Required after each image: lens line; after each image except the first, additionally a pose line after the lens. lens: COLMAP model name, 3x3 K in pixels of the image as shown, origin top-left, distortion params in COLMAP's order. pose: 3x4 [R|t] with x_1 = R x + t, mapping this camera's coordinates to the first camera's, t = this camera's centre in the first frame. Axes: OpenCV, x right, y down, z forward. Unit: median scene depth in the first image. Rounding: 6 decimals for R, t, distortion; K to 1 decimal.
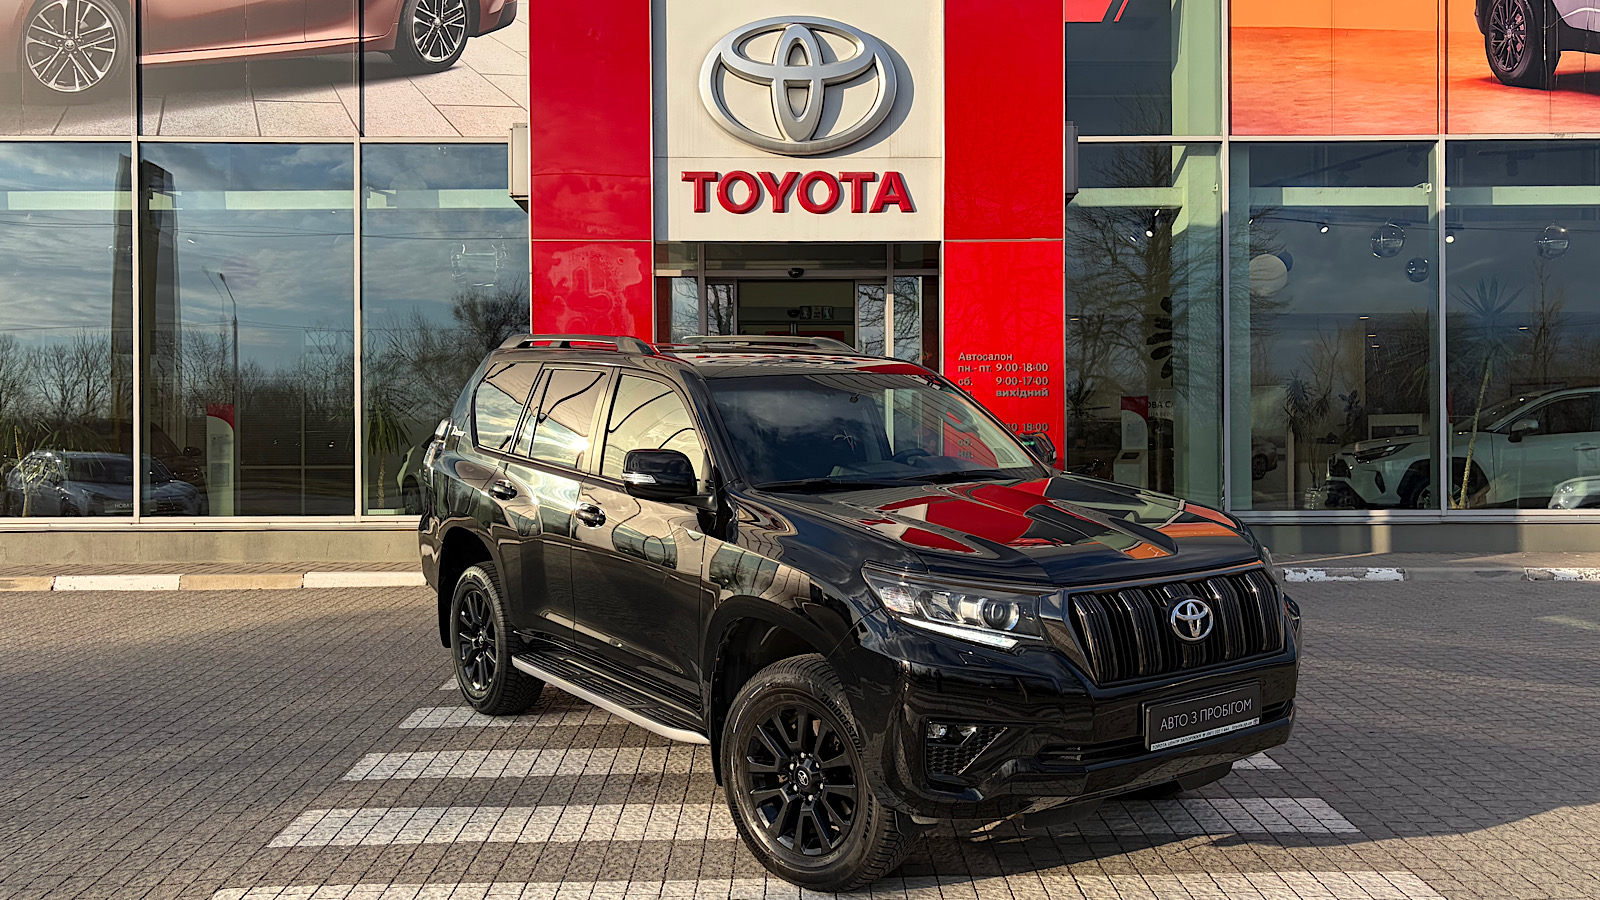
lens RADIAL K [[1215.1, 0, 798.8], [0, 1215.1, 454.6], [0, 0, 1]] dist [0.032321, 0.000874]
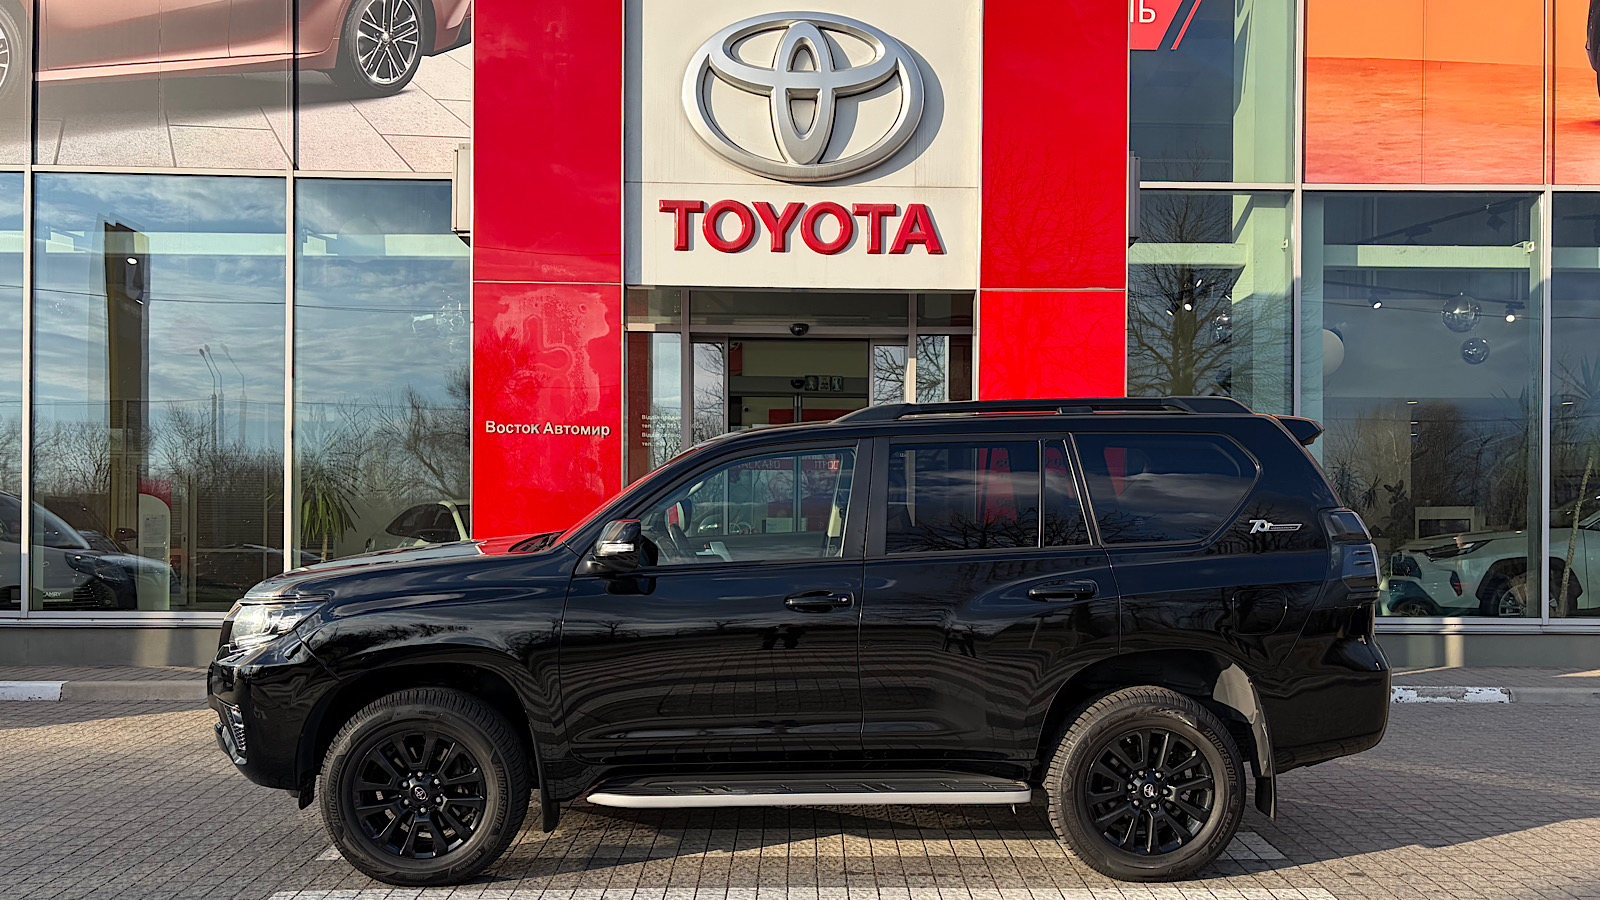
lens RADIAL K [[1234.9, 0, 816.6], [0, 1234.9, 542.4], [0, 0, 1]] dist [0.023209, 0.001999]
pose [[0.999904, 0.011063, 0.008380, 0.003763], [-0.011077, 0.999937, 0.001624, -0.004786], [-0.008362, -0.001717, 0.999964, 0.138258]]
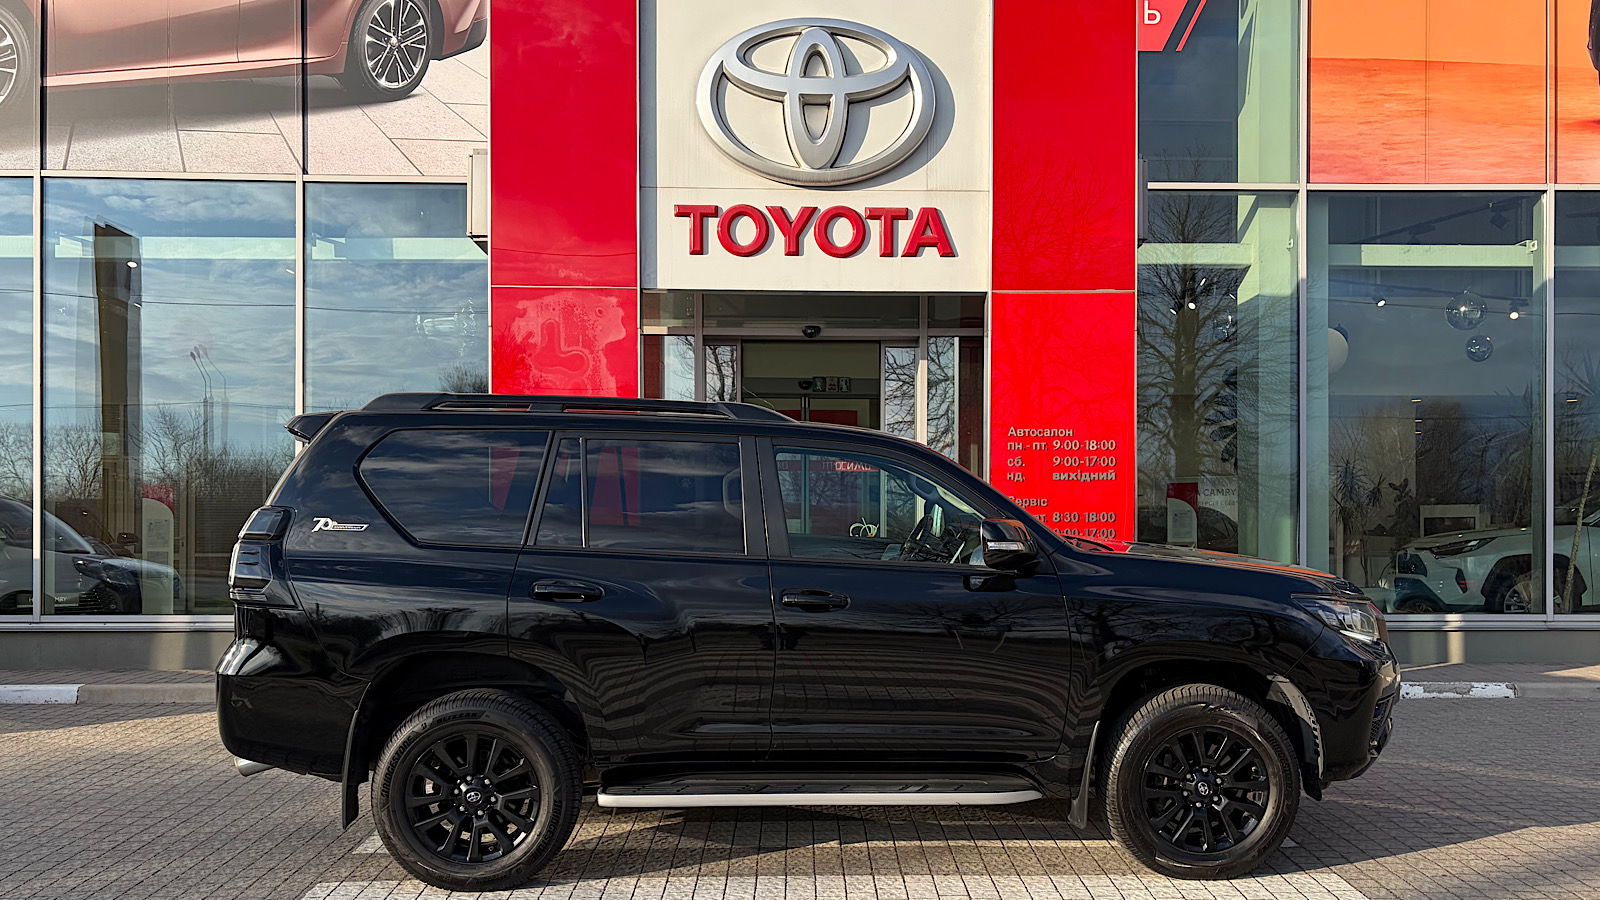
lens RADIAL K [[1252.7, 0, 819.9], [0, 1252.7, 545.3], [0, 0, 1]] dist [0.023667, 0.004898]
pose [[0.999896, 0.005824, 0.013175, -0.006103], [-0.005851, 0.999981, 0.001972, -0.003226], [-0.013163, -0.002049, 0.999911, 0.119707]]
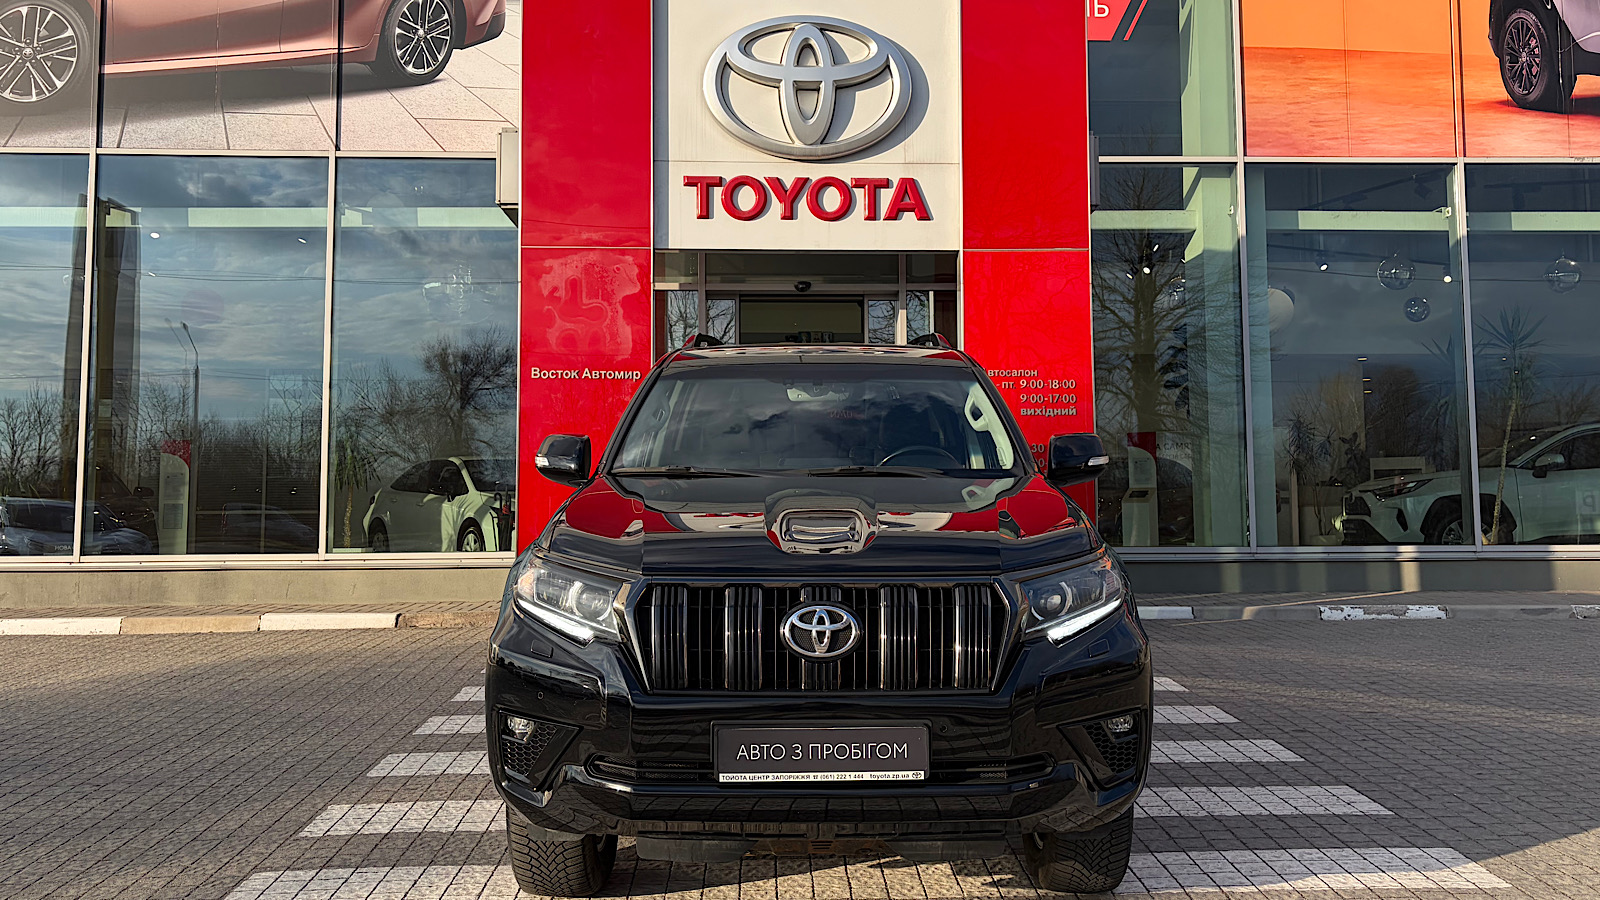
lens RADIAL K [[1234.4, 0, 811.7], [0, 1234.4, 417.5], [0, 0, 1]] dist [0.039520, -0.011072]
pose [[0.999580, 0.001176, 0.028942, -0.020274], [0.000954, 0.997297, -0.073473, 0.018718], [-0.028950, 0.073470, 0.996877, 0.050112]]
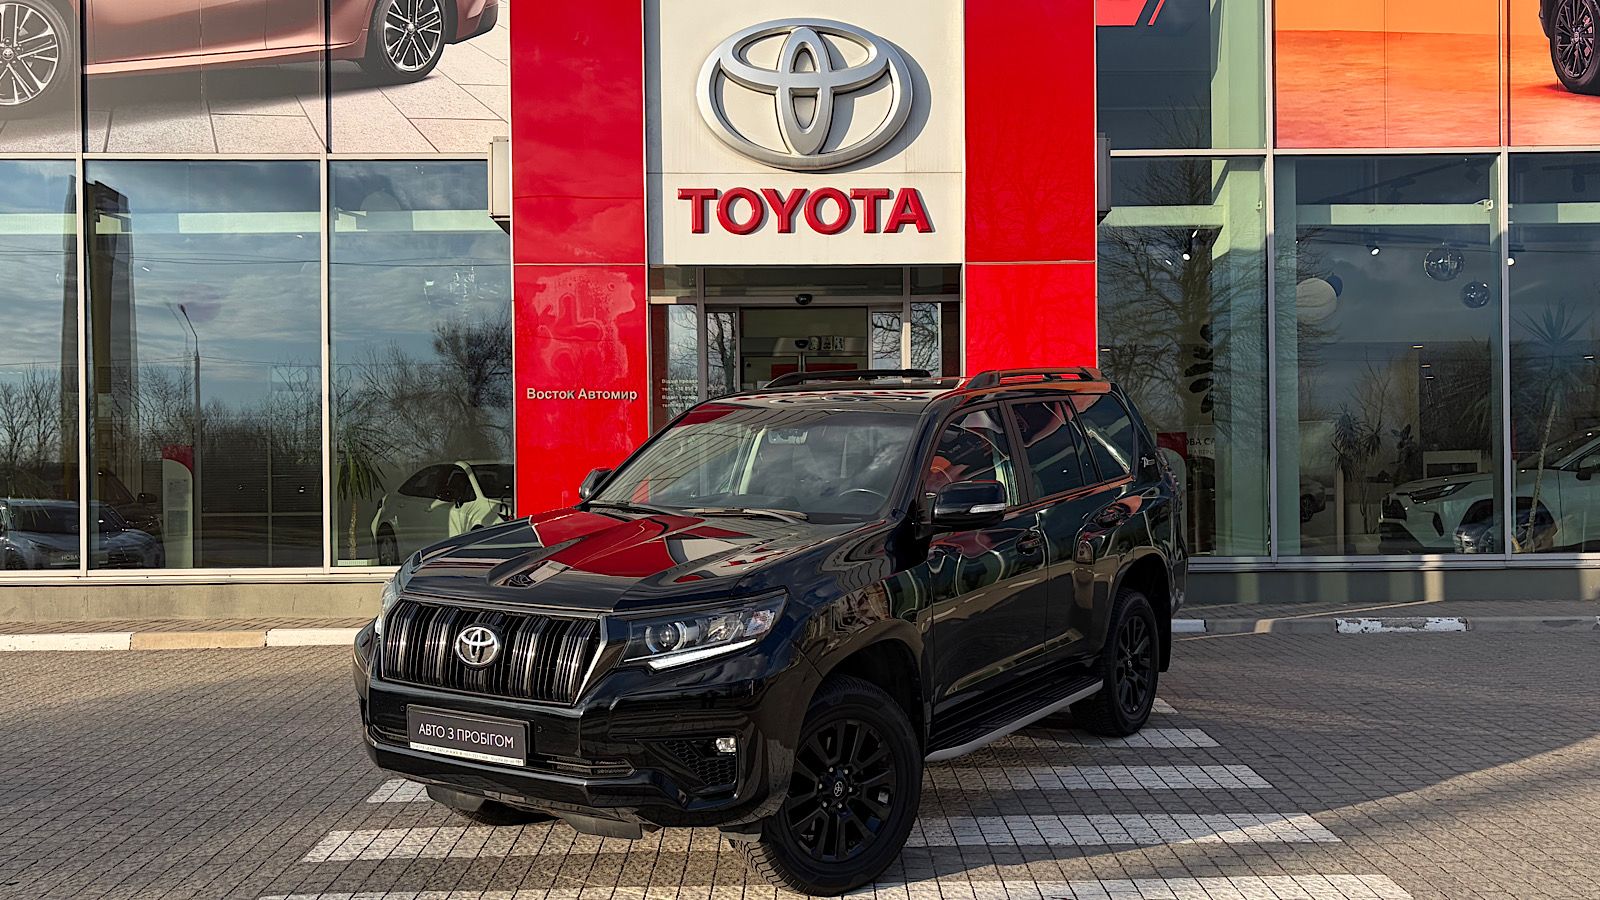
lens RADIAL K [[1309.3, 0, 817.3], [0, 1309.3, 497.6], [0, 0, 1]] dist [0.032072, 0.001880]
pose [[0.999965, -0.005298, 0.006424, 0.000650], [0.005299, 0.999986, -0.000048, -0.000044], [-0.006423, 0.000082, 0.999979, 0.011860]]
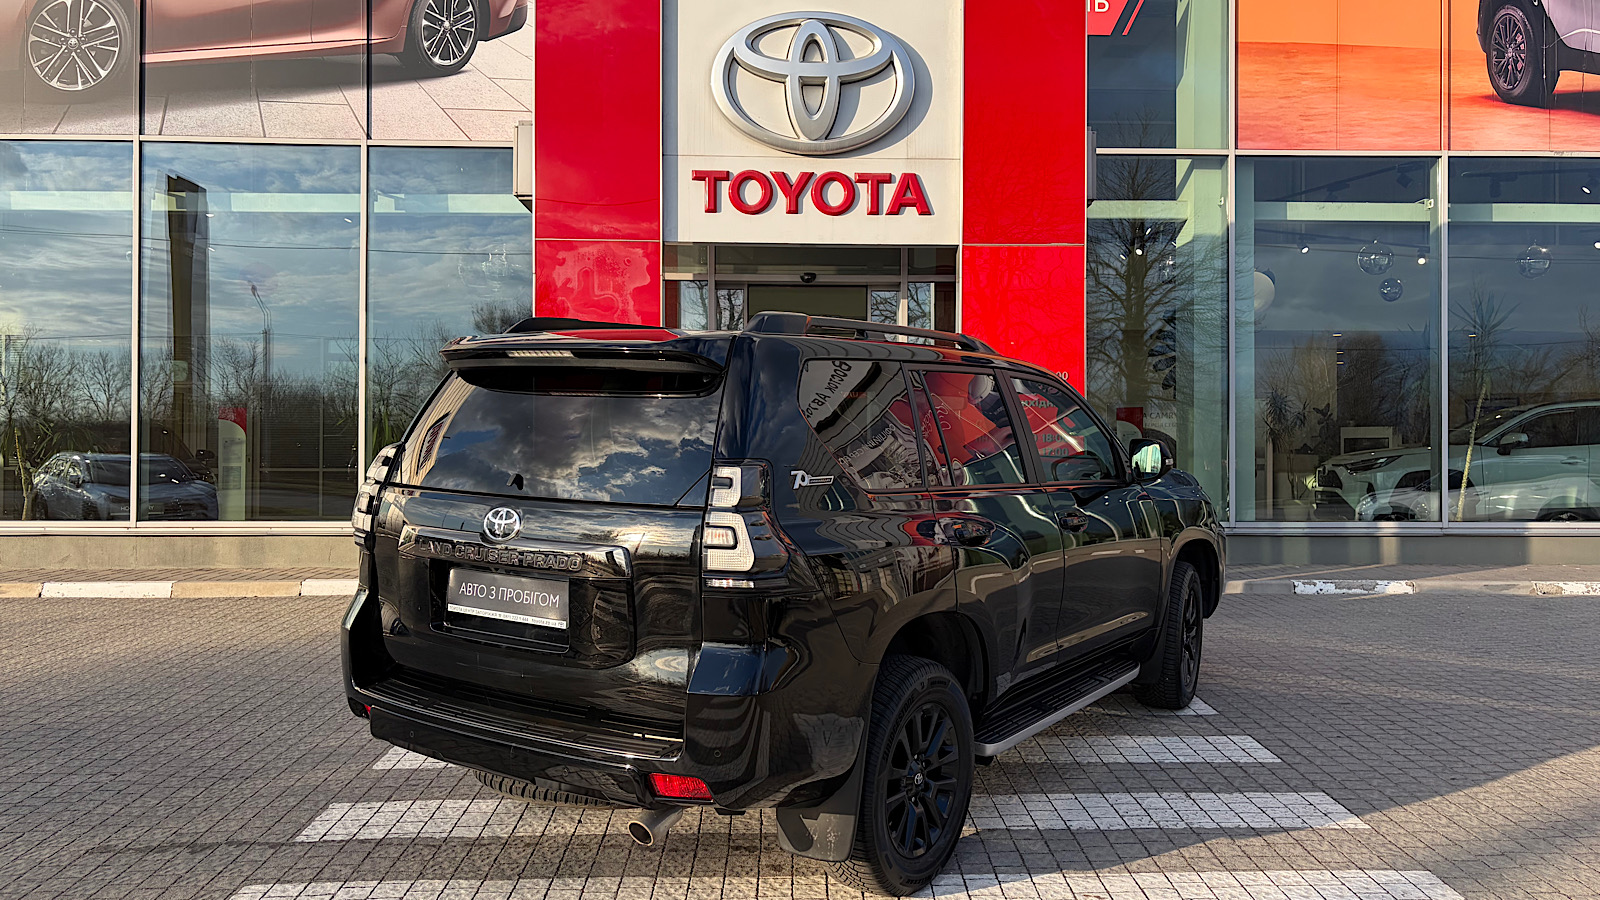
lens RADIAL K [[1121.4, 0, 816.5], [0, 1121.4, 451.1], [0, 0, 1]] dist [0.027792, 0.000037]
pose [[0.999801, 0.007405, 0.018498, -0.010037], [-0.007265, 0.999945, -0.007598, -0.002723], [-0.018553, 0.007462, 0.999800, 0.087262]]
